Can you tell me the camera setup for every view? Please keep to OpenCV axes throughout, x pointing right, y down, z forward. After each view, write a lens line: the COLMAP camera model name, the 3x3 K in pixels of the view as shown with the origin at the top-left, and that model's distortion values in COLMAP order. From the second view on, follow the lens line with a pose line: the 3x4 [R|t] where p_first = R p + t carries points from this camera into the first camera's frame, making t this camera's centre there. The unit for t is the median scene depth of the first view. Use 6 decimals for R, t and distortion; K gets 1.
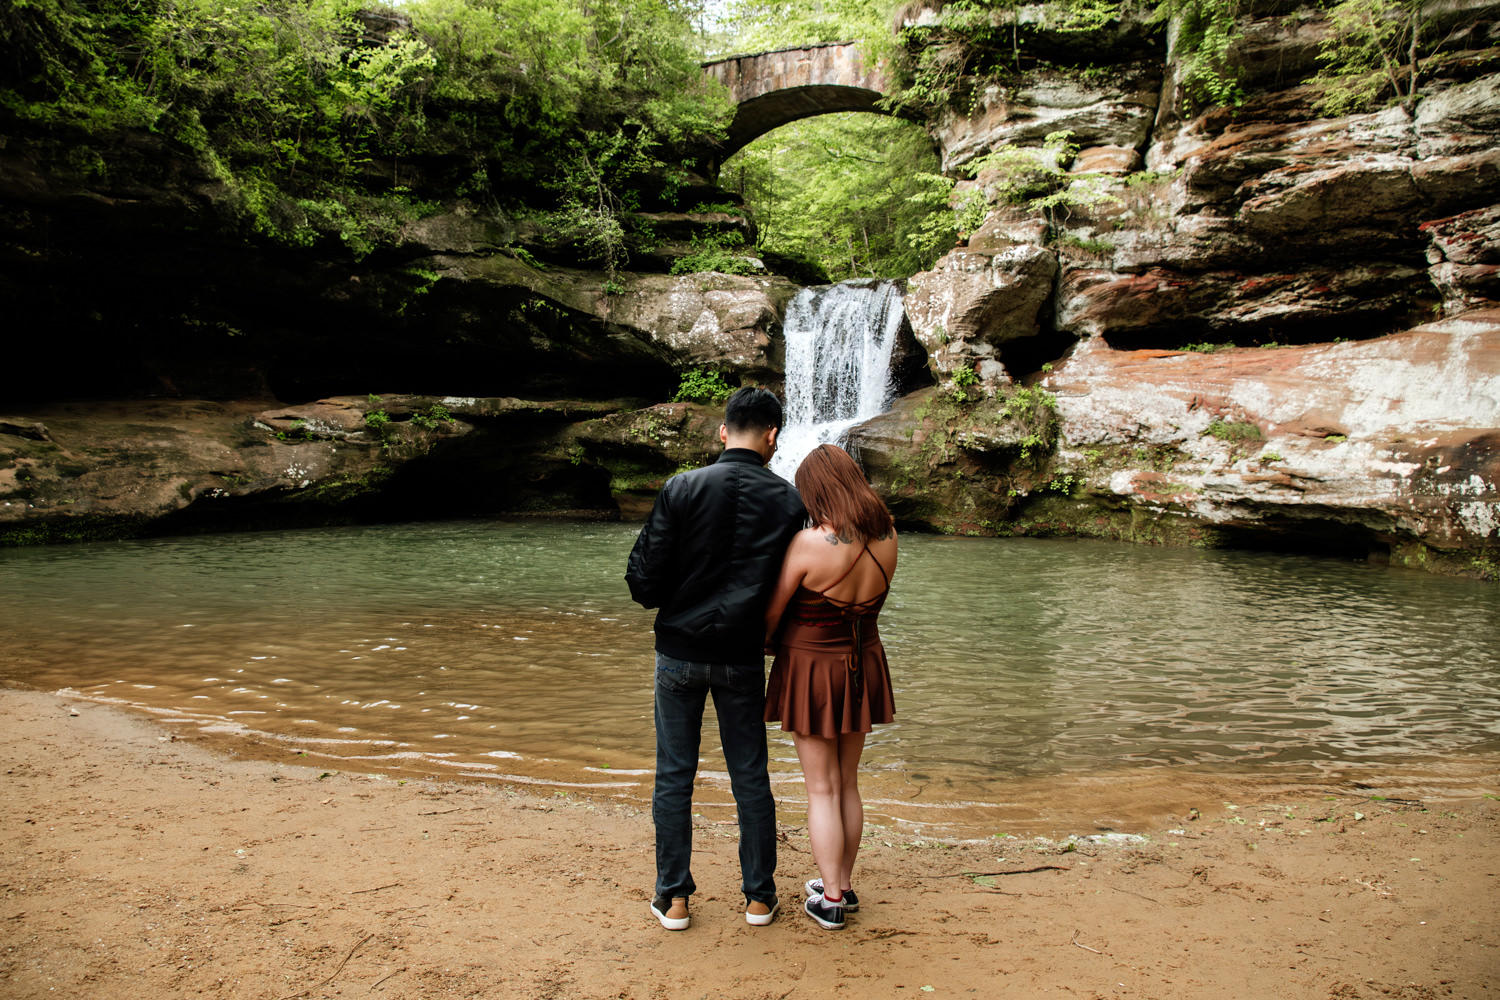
lens RADIAL K [[1209.1, 0, 743.4], [0, 1209.1, 490.8], [0, 0, 1]] dist [-0.144444, 0.074790]
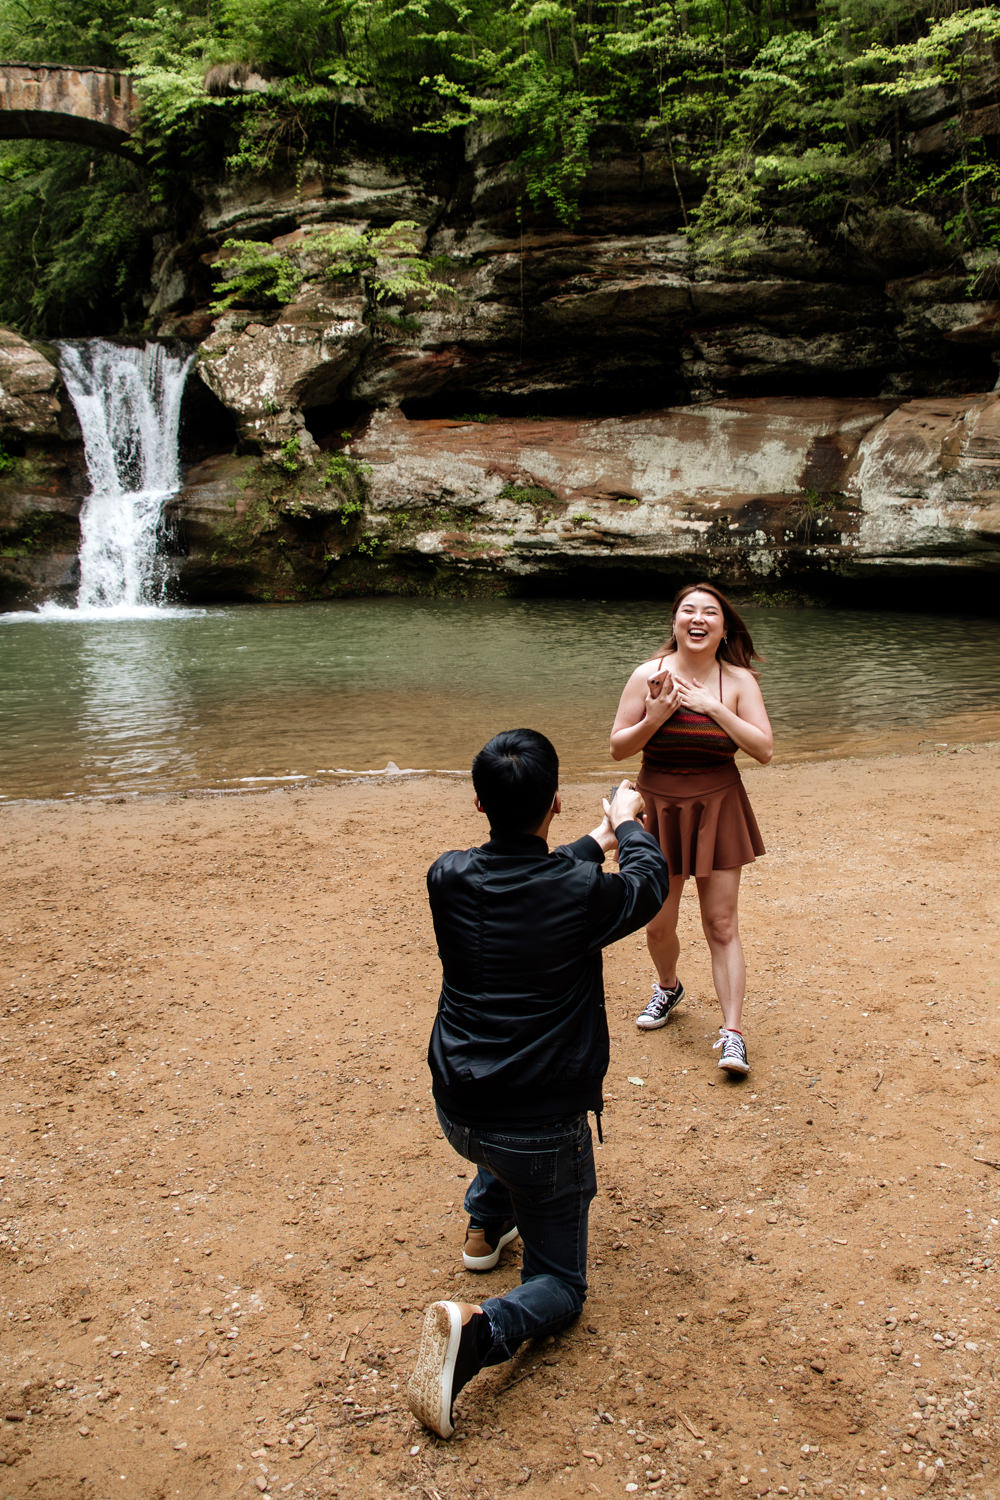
lens RADIAL K [[1418.8, 0, 612.3], [0, 1418.8, 664.7], [0, 0, 1]] dist [-0.111658, 0.000000]
pose [[0.741030, -0.101277, 0.663790, -0.426697], [0.036782, 0.993198, 0.110474, -0.032907], [-0.670464, -0.057449, 0.739715, -0.081491]]
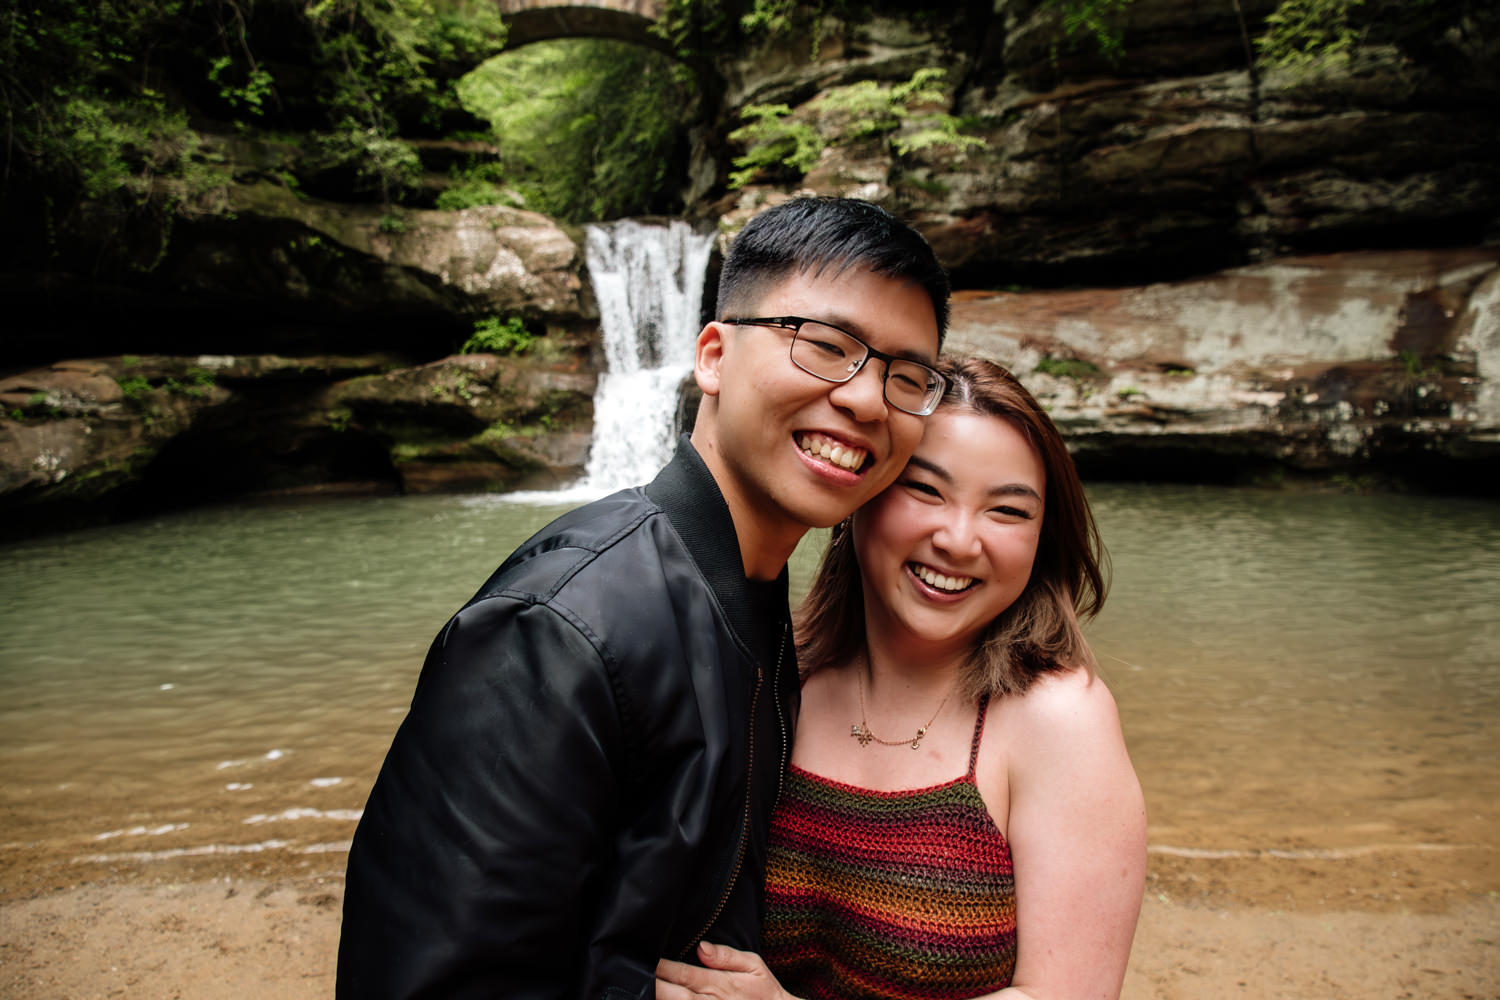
lens RADIAL K [[1174.3, 0, 752.1], [0, 1174.3, 500.5], [0, 0, 1]] dist [-0.153822, 0.069723]
pose [[0.906045, -0.074700, 0.416537, -0.261727], [0.051022, 0.996400, 0.067708, -0.015819], [-0.420095, -0.040094, 0.906594, 0.159720]]
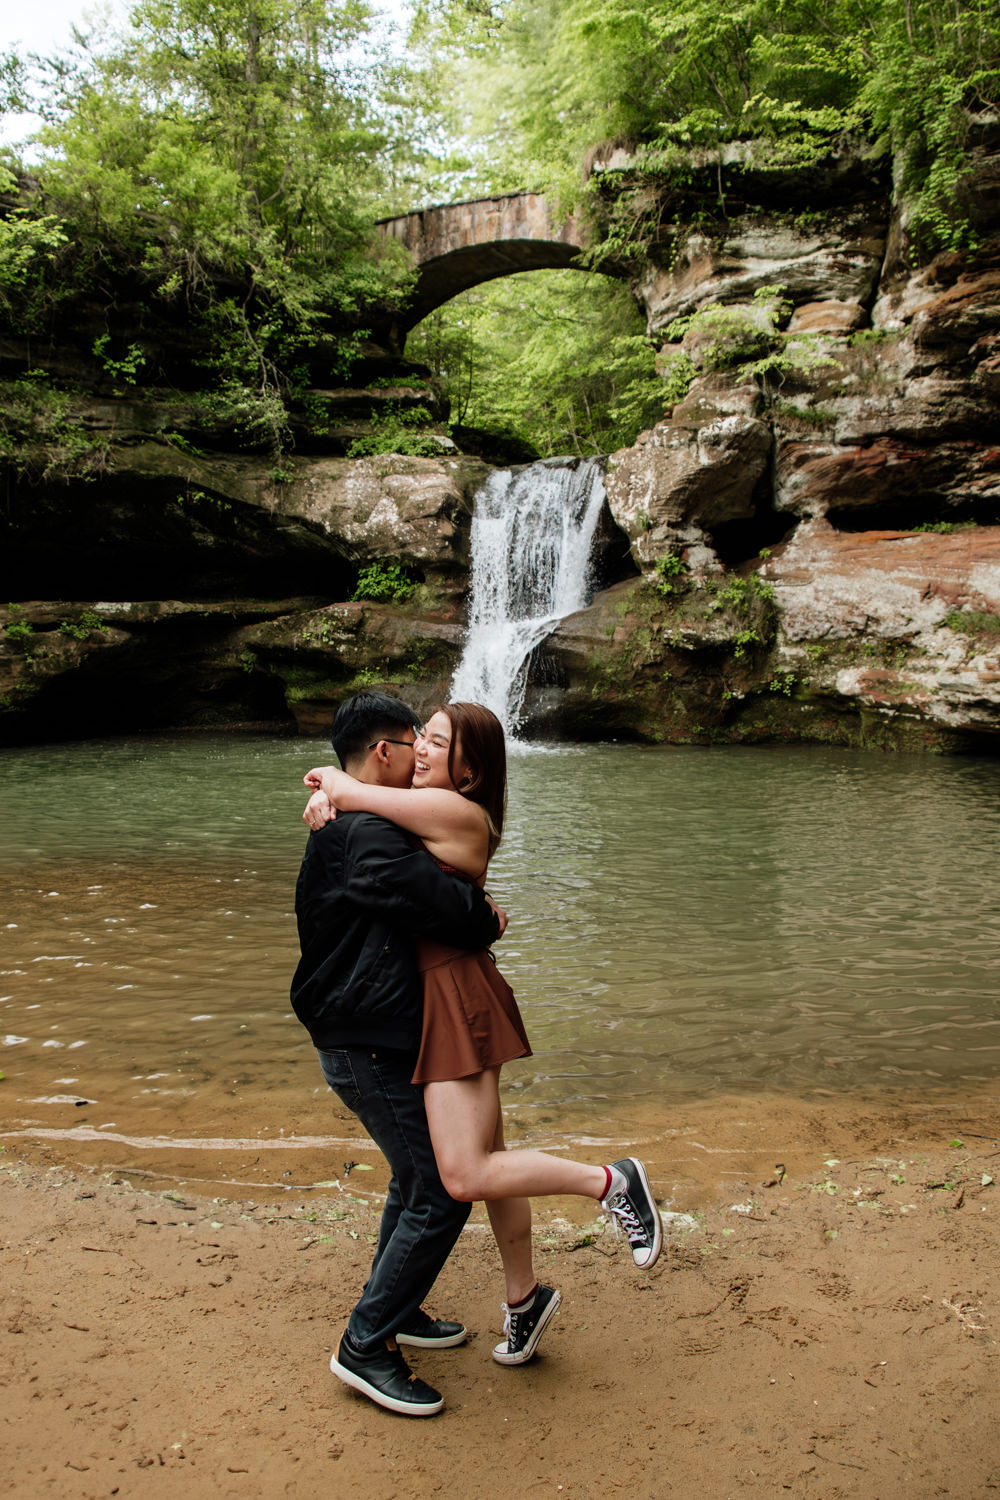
lens RADIAL K [[1298.9, 0, 475.8], [0, 1298.9, 742.1], [0, 0, 1]] dist [-0.137731, 0.051751]
pose [[0.999714, -0.022910, -0.006902, 0.043904], [0.023203, 0.998676, 0.045912, -0.012361], [0.005841, -0.046059, 0.998922, 0.038043]]
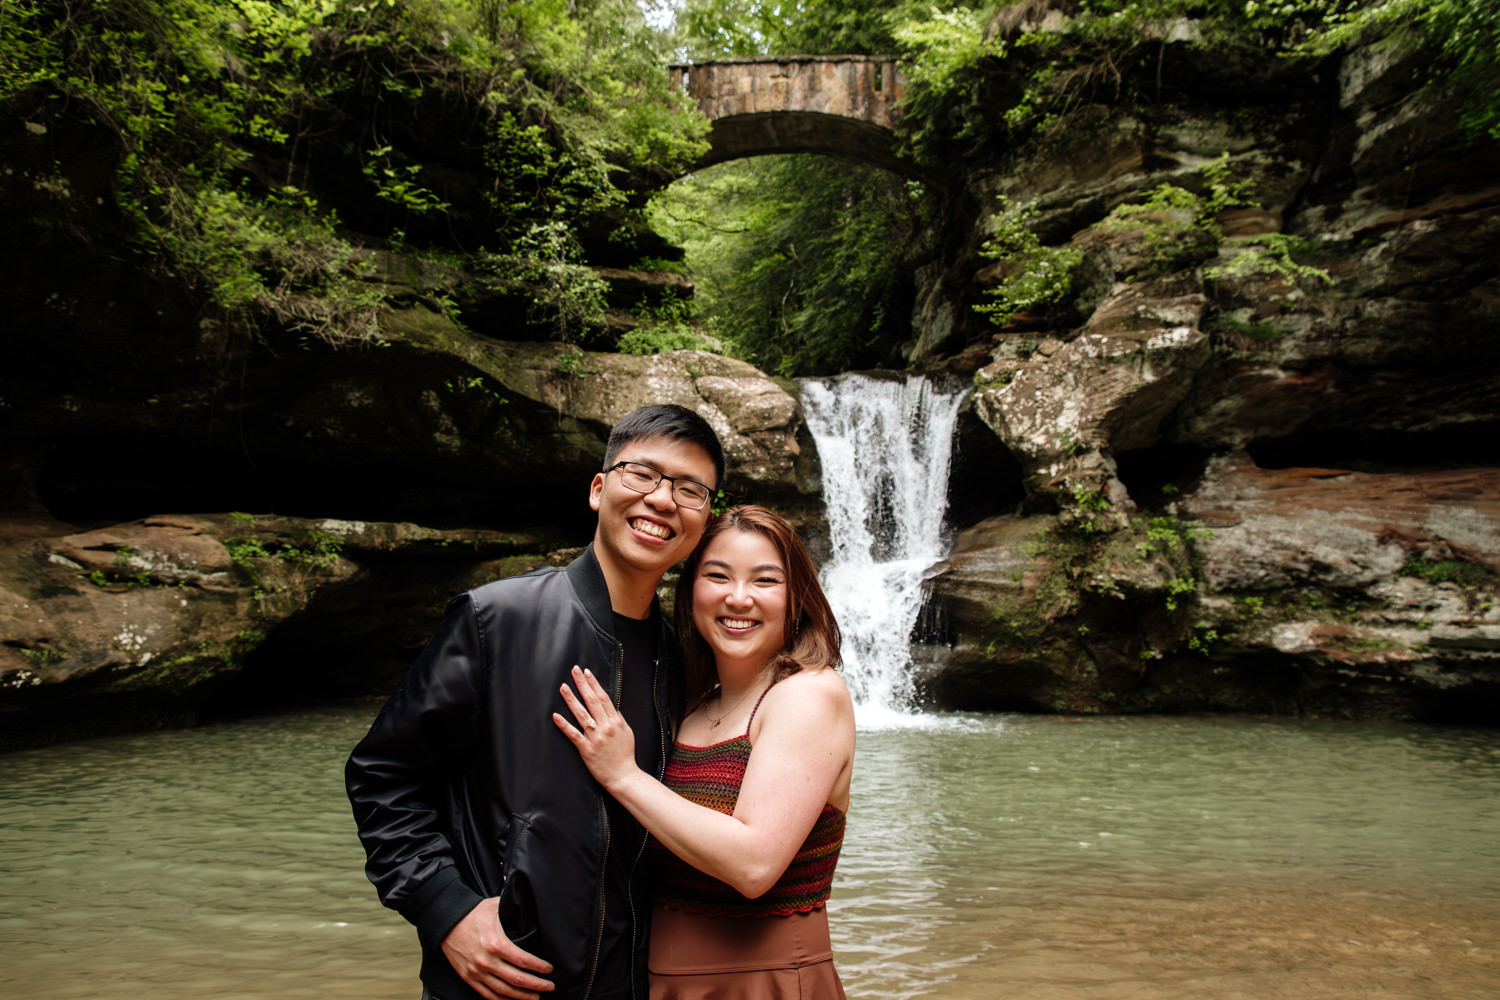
lens RADIAL K [[1437.0, 0, 739.0], [0, 1437.0, 486.3], [0, 0, 1]] dist [-0.031047, 0.000000]
pose [[0.952454, 0.018827, 0.304101, -0.299519], [0.015823, 0.993686, -0.111076, -0.007777], [-0.304272, 0.110606, 0.946142, 0.223158]]
